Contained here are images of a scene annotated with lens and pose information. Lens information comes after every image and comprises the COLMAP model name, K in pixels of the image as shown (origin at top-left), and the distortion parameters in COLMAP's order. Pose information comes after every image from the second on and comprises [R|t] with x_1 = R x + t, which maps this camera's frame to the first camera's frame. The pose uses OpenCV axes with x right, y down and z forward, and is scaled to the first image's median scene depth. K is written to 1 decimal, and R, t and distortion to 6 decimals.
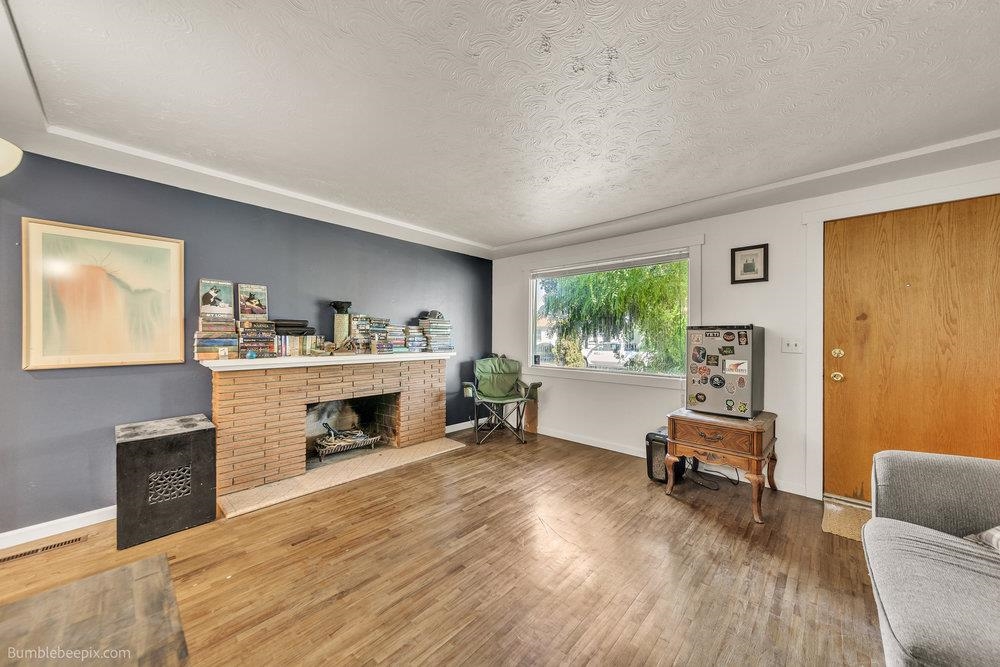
lens RADIAL K [[352.9, 0, 498.2], [0, 352.9, 337.6], [0, 0, 1]] dist [0.009842, -0.000183]
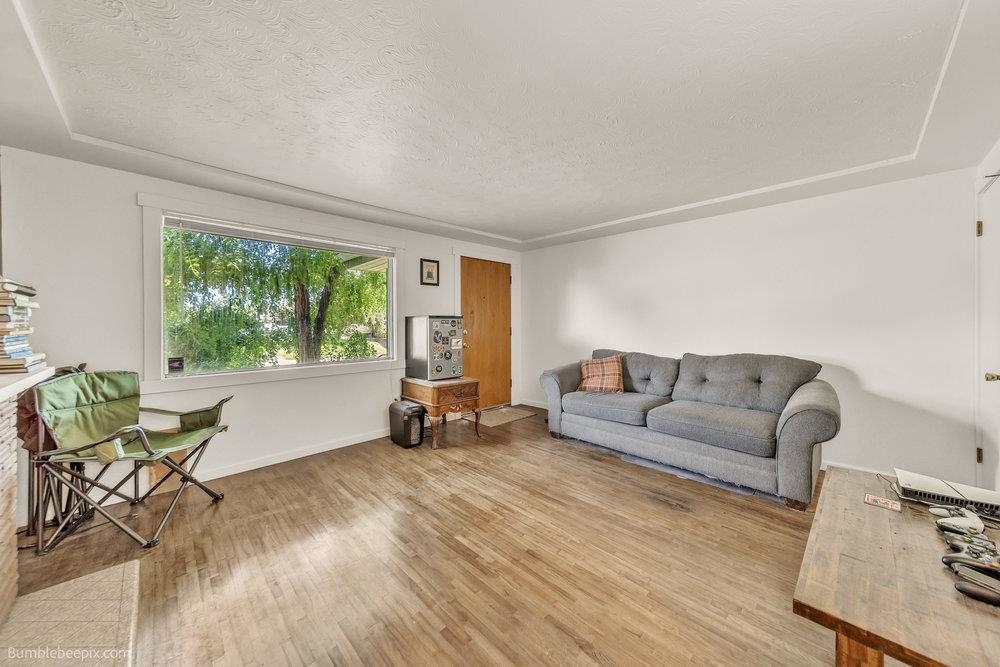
lens RADIAL K [[352.9, 0, 502.8], [0, 352.9, 330.3], [0, 0, 1]] dist [0.009842, -0.000183]
pose [[0.042079, -0.026540, 0.998762, -0.718599], [0.008022, 0.999624, 0.026224, -0.009936], [-0.999082, 0.006908, 0.042276, 0.666968]]
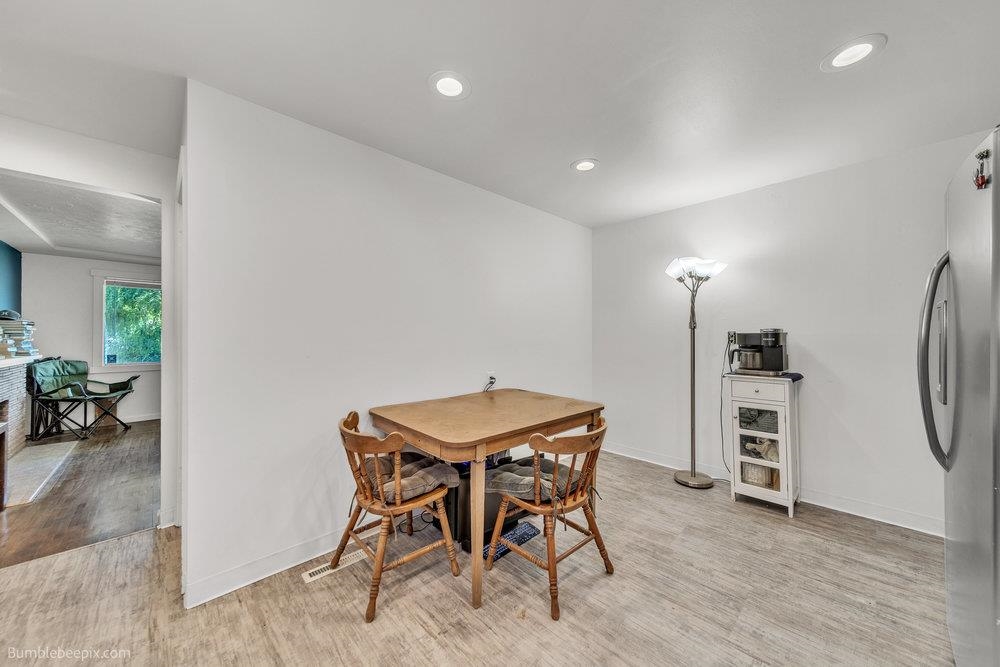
lens RADIAL K [[352.9, 0, 499.6], [0, 352.9, 329.1], [0, 0, 1]] dist [0.009842, -0.000183]
pose [[0.056881, 0.005864, 0.998364, -1.447310], [0.012629, 0.999899, -0.006592, -0.008818], [-0.998301, 0.012983, 0.056801, -0.420013]]
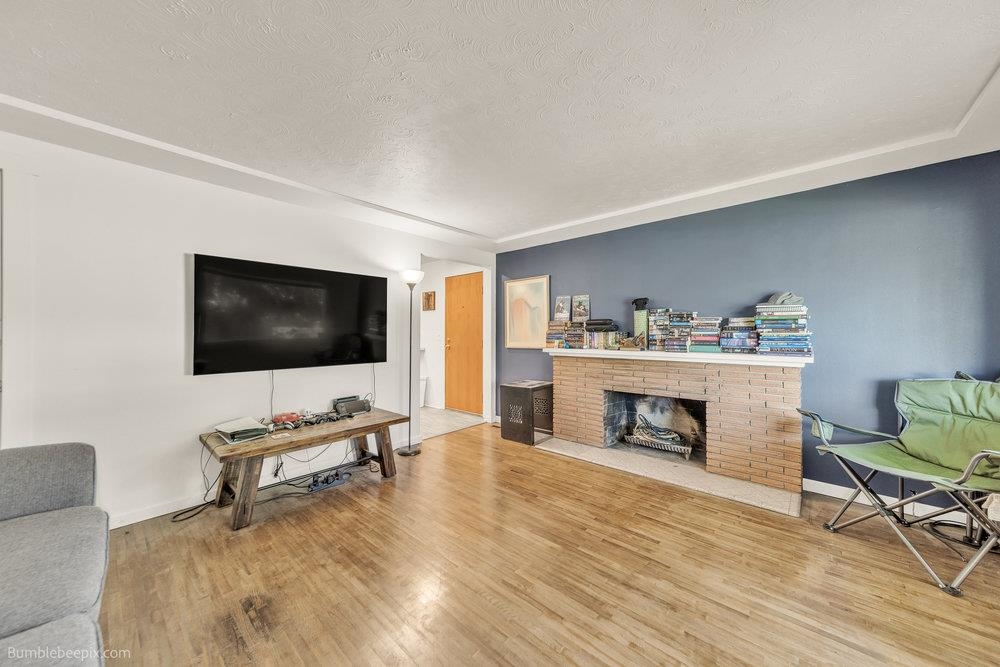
lens RADIAL K [[352.9, 0, 500.0], [0, 352.9, 334.4], [0, 0, 1]] dist [0.009842, -0.000183]
pose [[0.018282, -0.004546, -0.999823, 0.664398], [-0.003190, 0.999984, -0.004605, 0.009740], [0.999828, 0.003274, 0.018268, 0.662368]]
